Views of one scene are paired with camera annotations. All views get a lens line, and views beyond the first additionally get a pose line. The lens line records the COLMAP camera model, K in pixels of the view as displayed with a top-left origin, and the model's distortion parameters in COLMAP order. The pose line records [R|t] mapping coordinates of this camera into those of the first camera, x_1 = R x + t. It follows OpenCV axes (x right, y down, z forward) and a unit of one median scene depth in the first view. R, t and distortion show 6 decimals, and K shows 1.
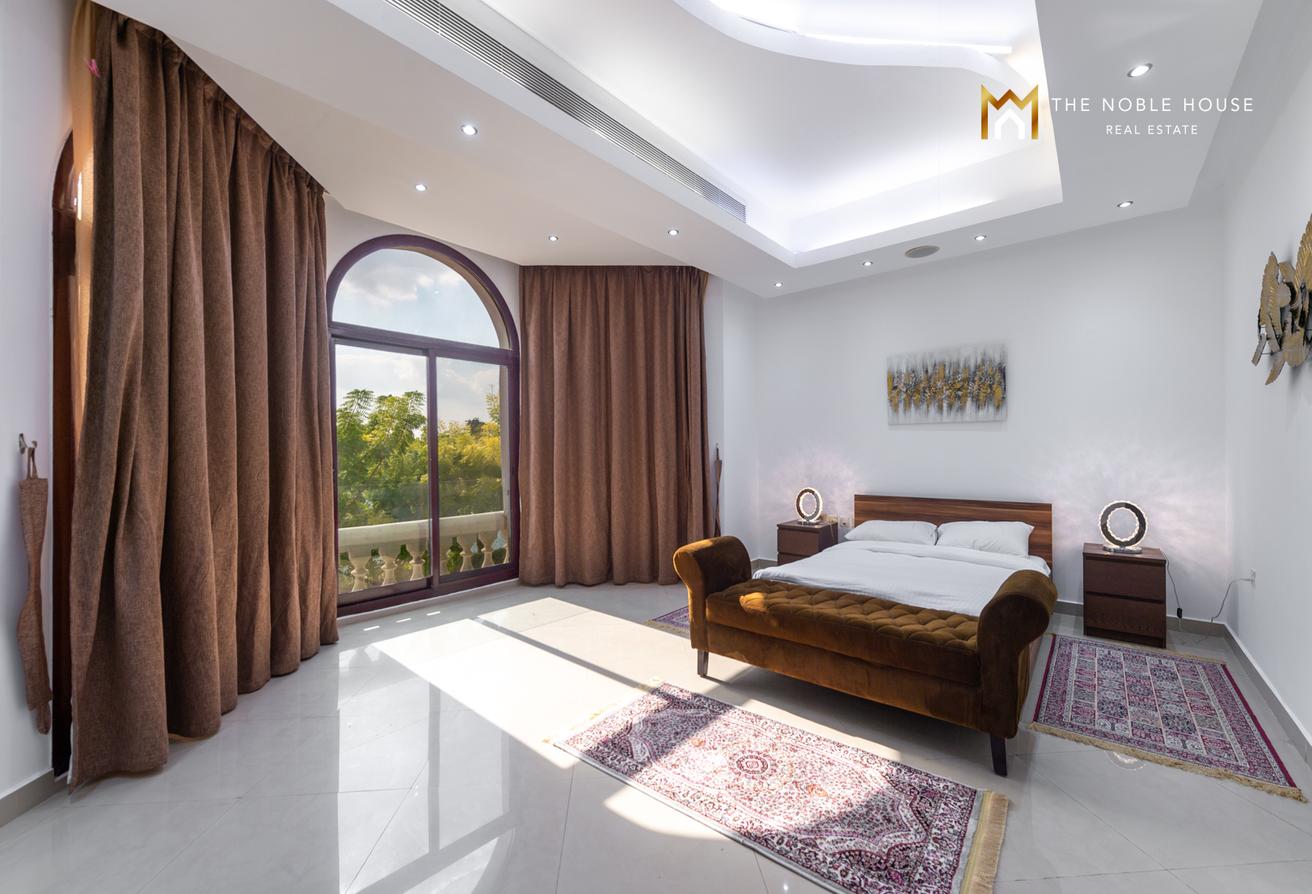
lens RADIAL K [[536.4, 0, 656.0], [0, 536.4, 447.0], [0, 0, 1]] dist [0.009593, 0.000007]
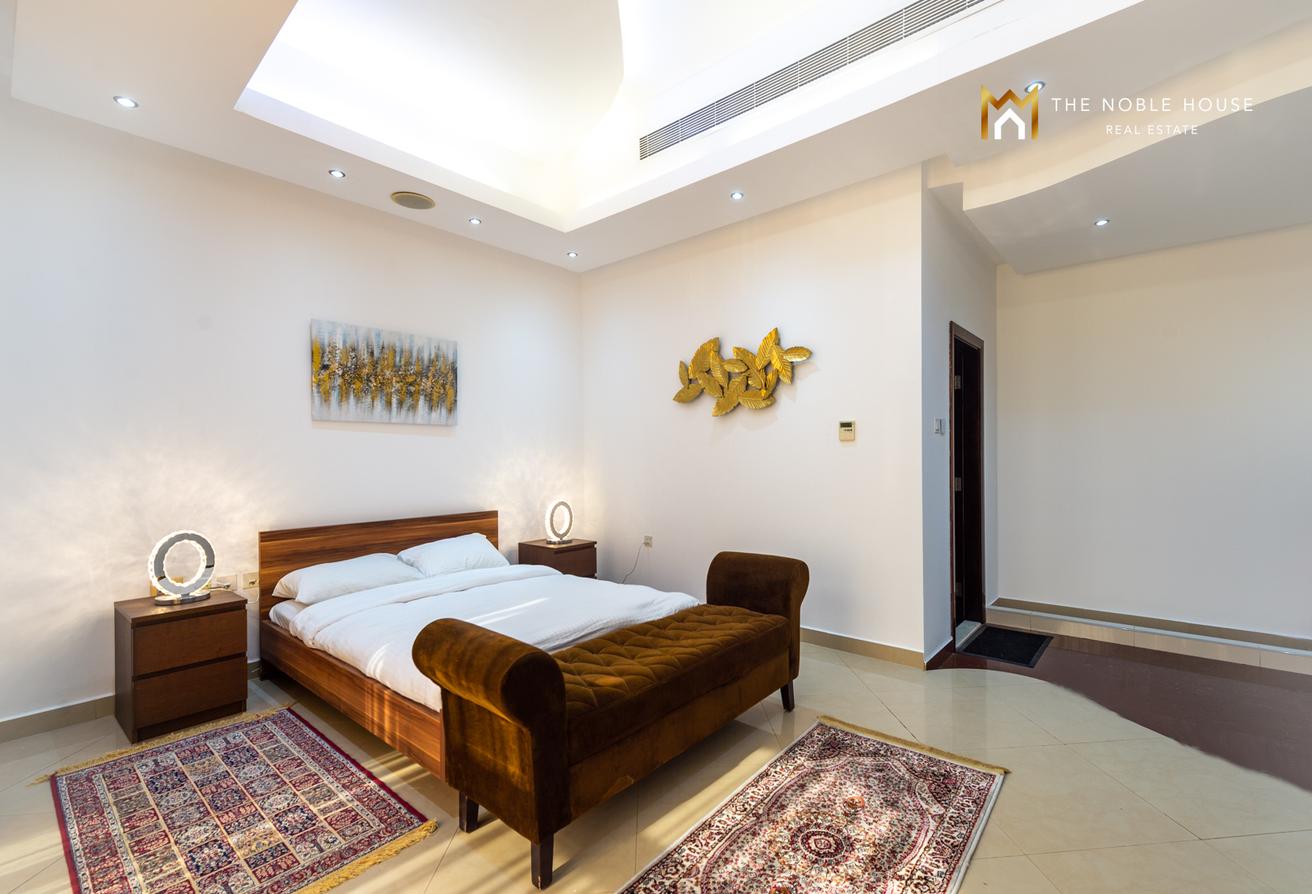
lens RADIAL K [[599.5, 0, 658.2], [0, 599.5, 452.8], [0, 0, 1]] dist [0.010959, -0.000162]
pose [[-0.046041, 0.012455, 0.998862, -0.372365], [0.000439, 0.999922, -0.012448, 0.009738], [-0.998939, -0.000135, -0.046043, 0.670876]]
